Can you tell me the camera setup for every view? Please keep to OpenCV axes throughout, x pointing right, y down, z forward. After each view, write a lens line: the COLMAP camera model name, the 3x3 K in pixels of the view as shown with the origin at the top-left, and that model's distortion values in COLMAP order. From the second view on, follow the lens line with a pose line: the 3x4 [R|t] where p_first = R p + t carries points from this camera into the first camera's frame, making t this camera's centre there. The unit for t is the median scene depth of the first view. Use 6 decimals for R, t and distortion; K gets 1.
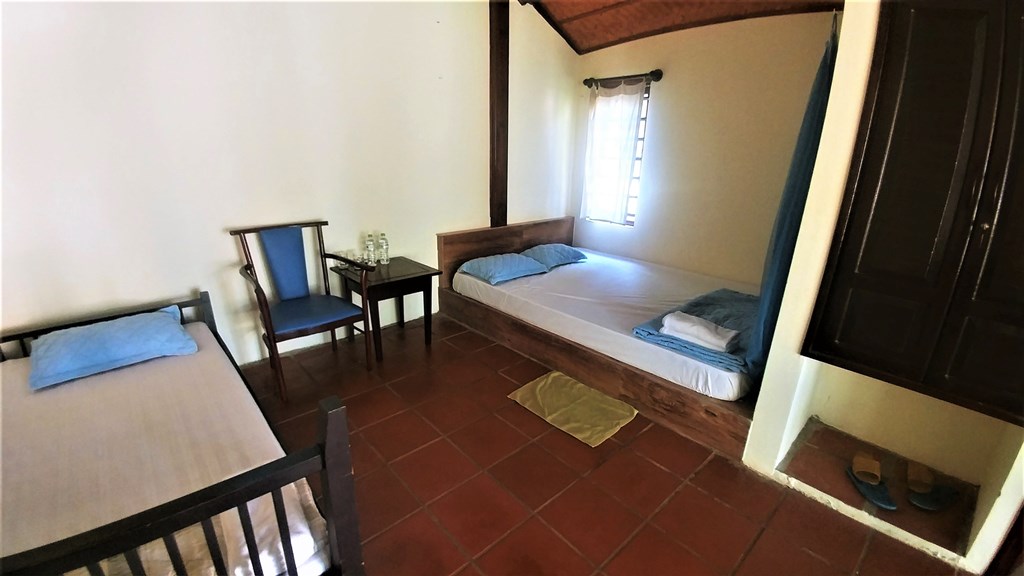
lens RADIAL K [[425.0, 0, 502.2], [0, 425.0, 293.4], [0, 0, 1]] dist [-0.012782, -0.000627]
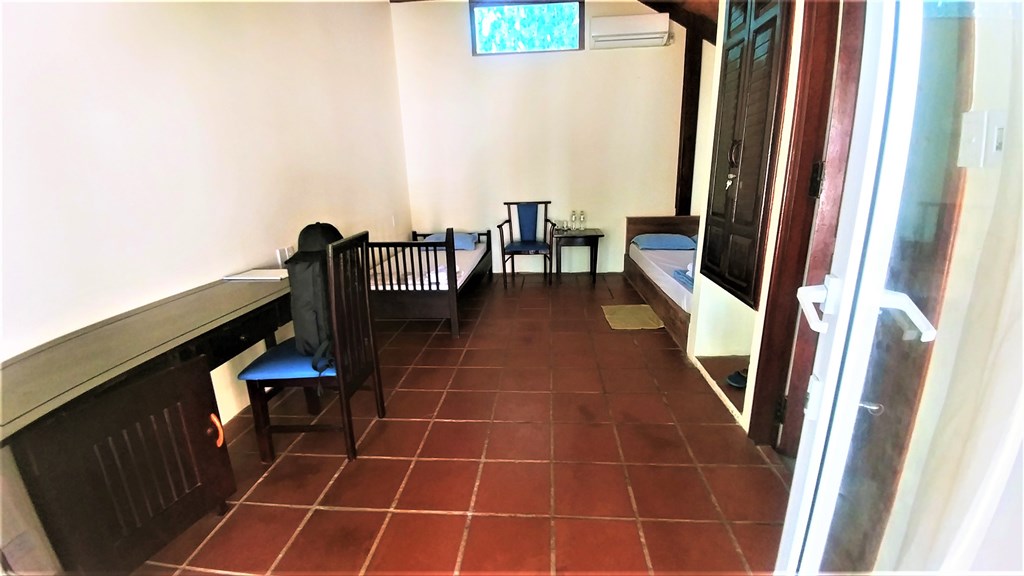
lens RADIAL K [[425.0, 0, 508.2], [0, 425.0, 291.7], [0, 0, 1]] dist [-0.012782, -0.000627]
pose [[0.689598, 0.161995, -0.705842, 0.809697], [-0.197048, 0.979859, 0.032370, 0.185833], [0.696869, 0.116762, 0.707630, -0.367693]]
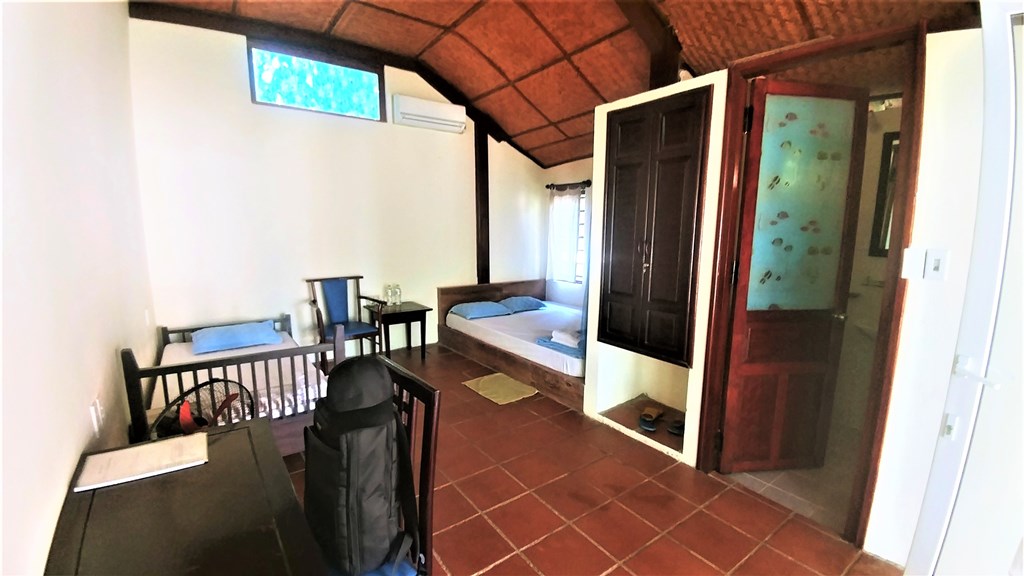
lens RADIAL K [[425.0, 0, 515.7], [0, 425.0, 293.2], [0, 0, 1]] dist [-0.012782, -0.000627]
pose [[0.995775, 0.005423, -0.091667, 0.320945], [-0.021357, 0.984557, -0.173754, 0.164987], [0.089309, 0.174978, 0.980513, -0.532609]]
